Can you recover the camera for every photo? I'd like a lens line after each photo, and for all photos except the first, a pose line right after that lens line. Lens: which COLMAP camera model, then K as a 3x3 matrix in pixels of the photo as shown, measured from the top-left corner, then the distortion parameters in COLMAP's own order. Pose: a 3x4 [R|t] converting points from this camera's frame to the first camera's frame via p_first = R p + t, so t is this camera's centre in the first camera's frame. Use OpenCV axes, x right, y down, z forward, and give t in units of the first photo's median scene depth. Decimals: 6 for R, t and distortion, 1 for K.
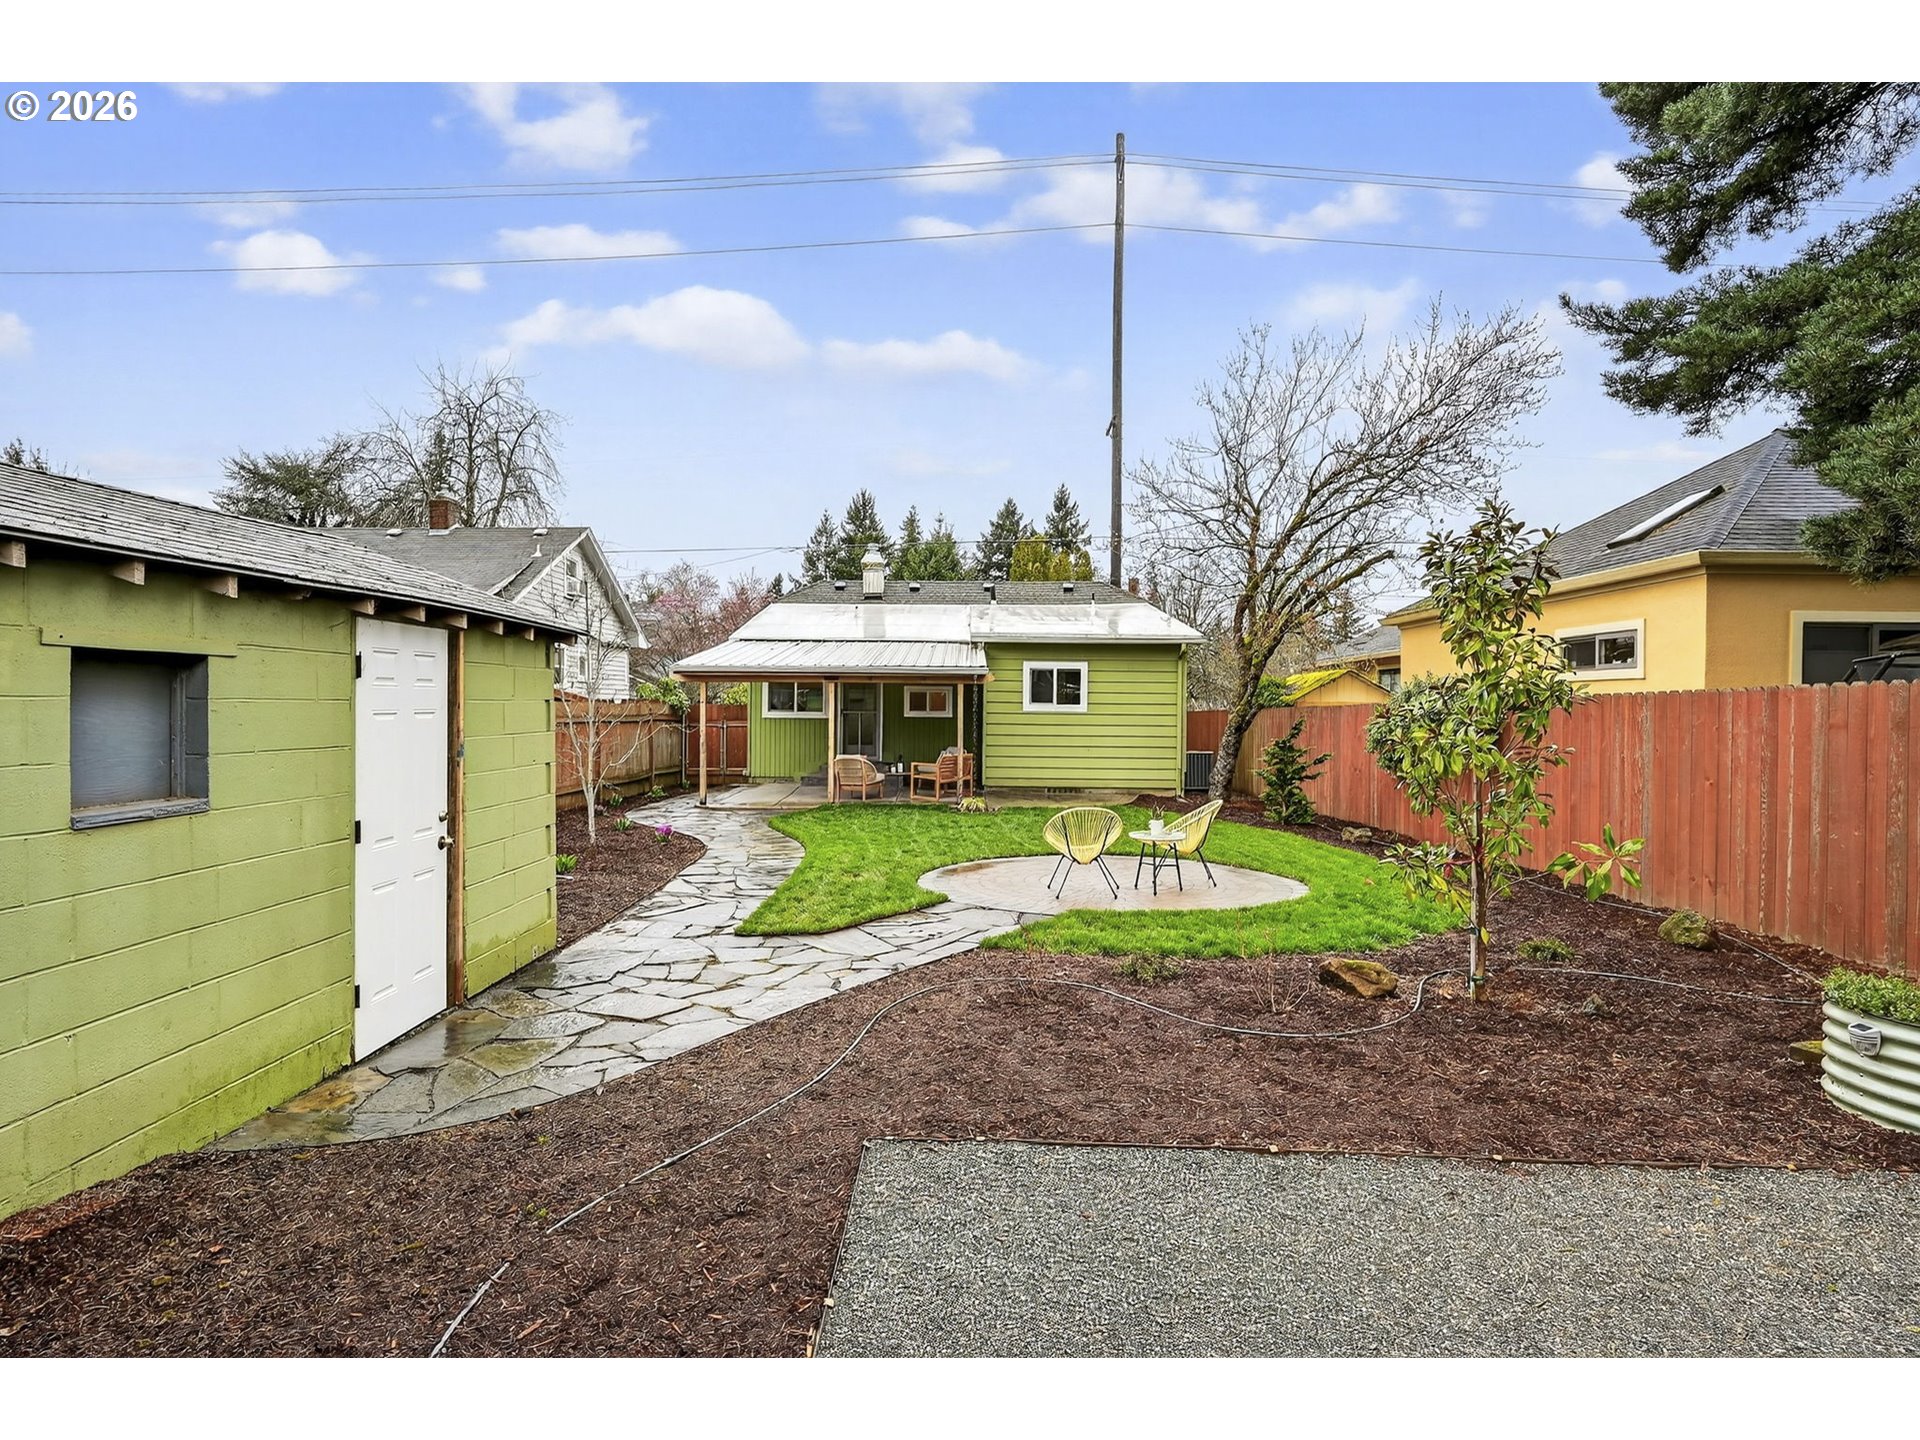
lens RADIAL K [[1177.5, 0, 982.3], [0, 1177.5, 688.4], [0, 0, 1]] dist [-0.002798, 0.000777]
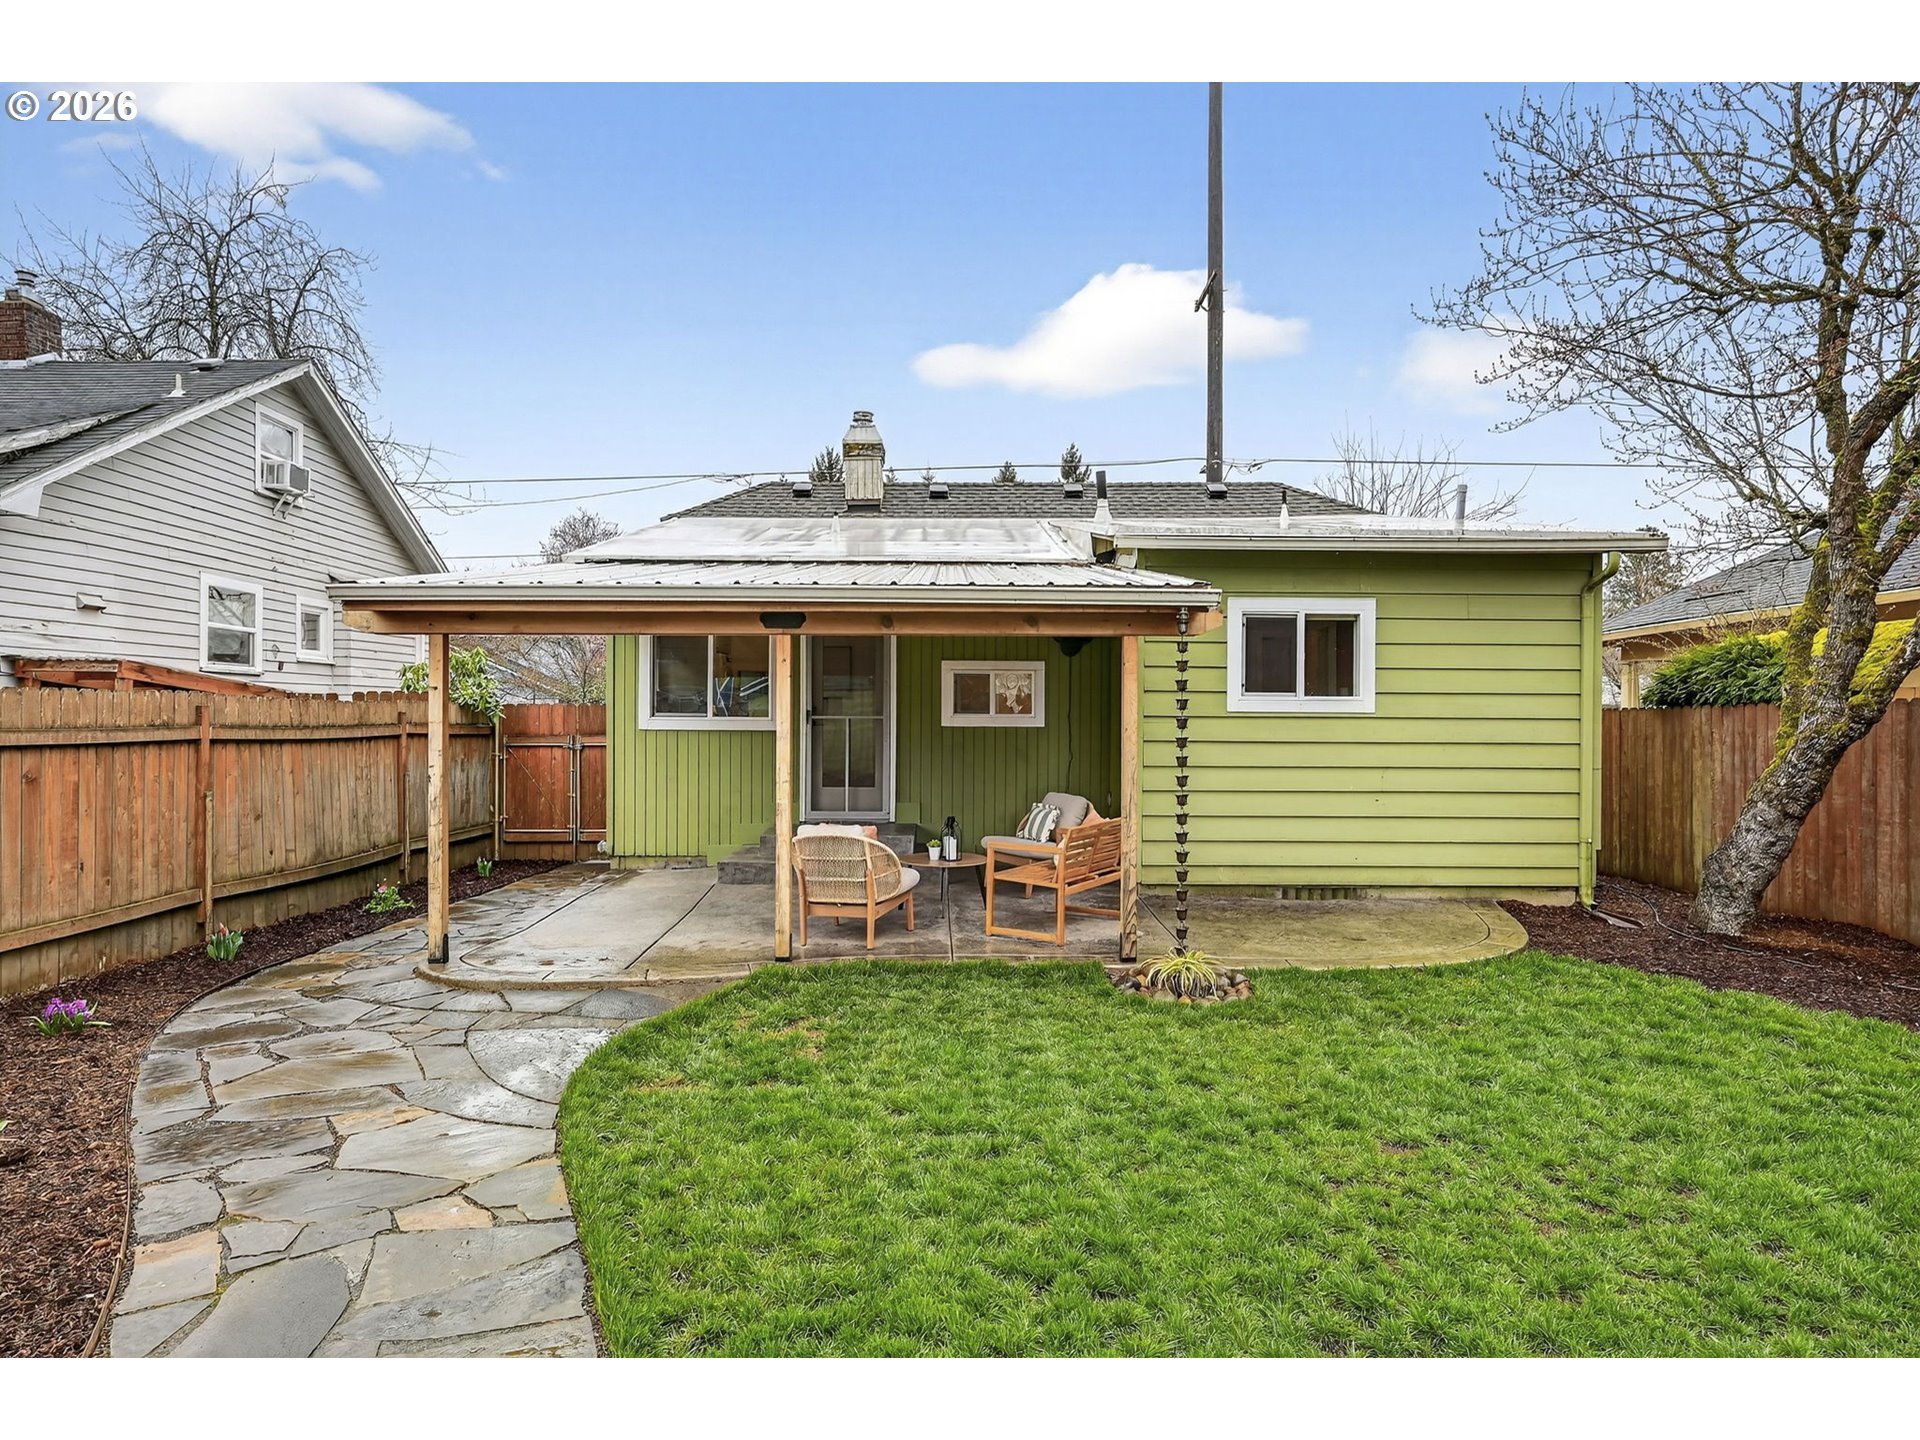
lens RADIAL K [[1177.5, 0, 946.6], [0, 1177.5, 713.2], [0, 0, 1]] dist [-0.002798, 0.000777]
pose [[0.999984, -0.004600, 0.003271, -0.070475], [0.004538, 0.999815, 0.018686, 0.011162], [-0.003356, -0.018671, 0.999820, 0.567855]]
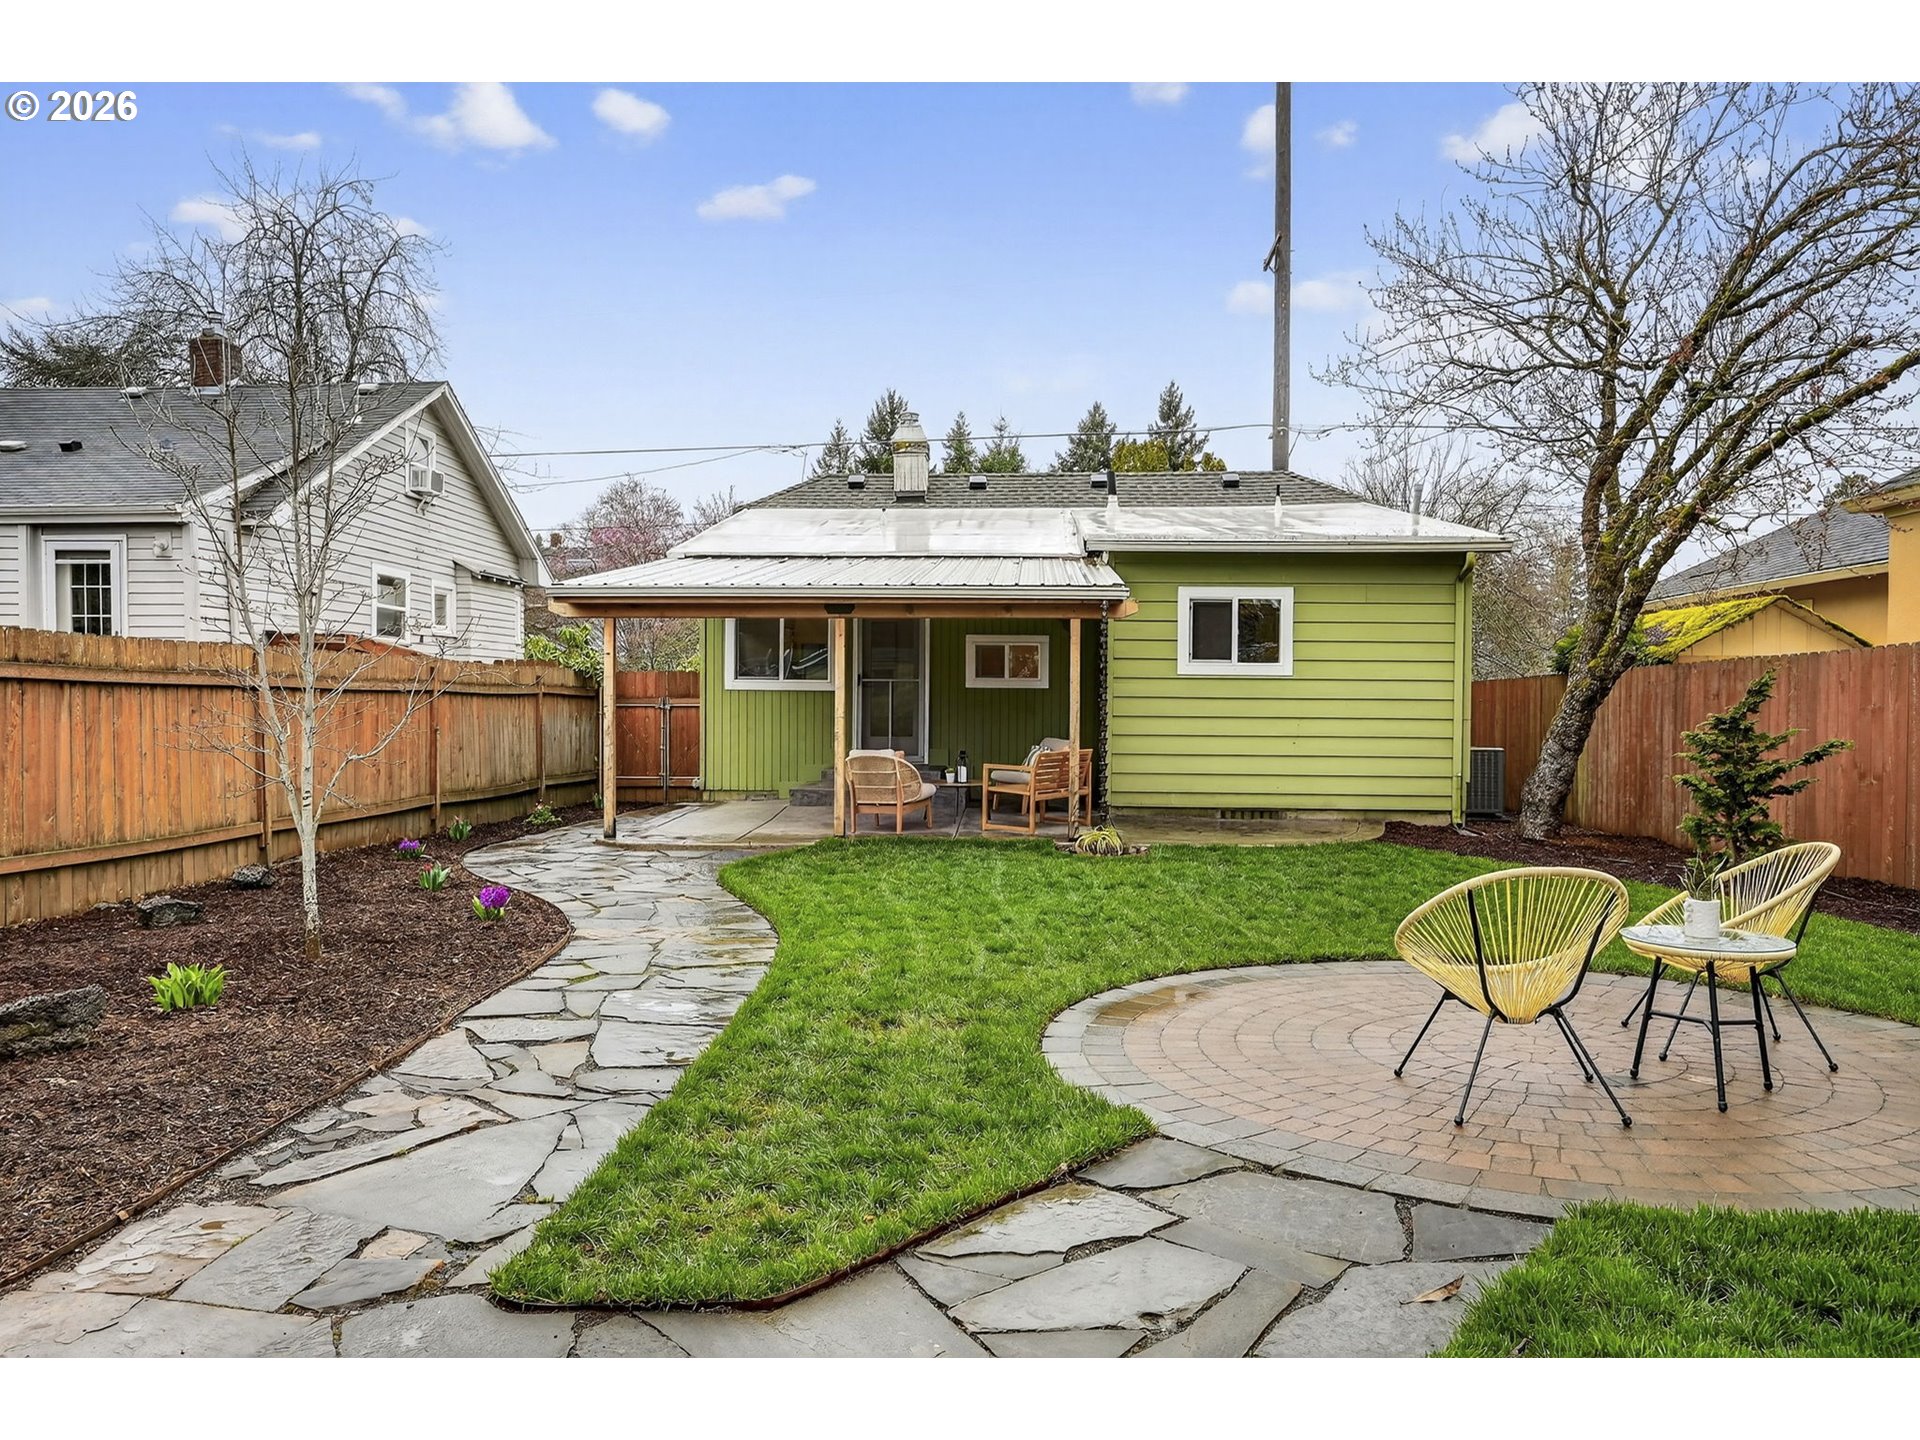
lens RADIAL K [[1608.9, 0, 955.7], [0, 1608.9, 721.2], [0, 0, 1]] dist [-0.000982, -0.012031]
pose [[0.998111, -0.000979, -0.061426, -0.024433], [0.002807, 0.999555, 0.029682, 0.018459], [0.061369, -0.029798, 0.997670, 0.221533]]
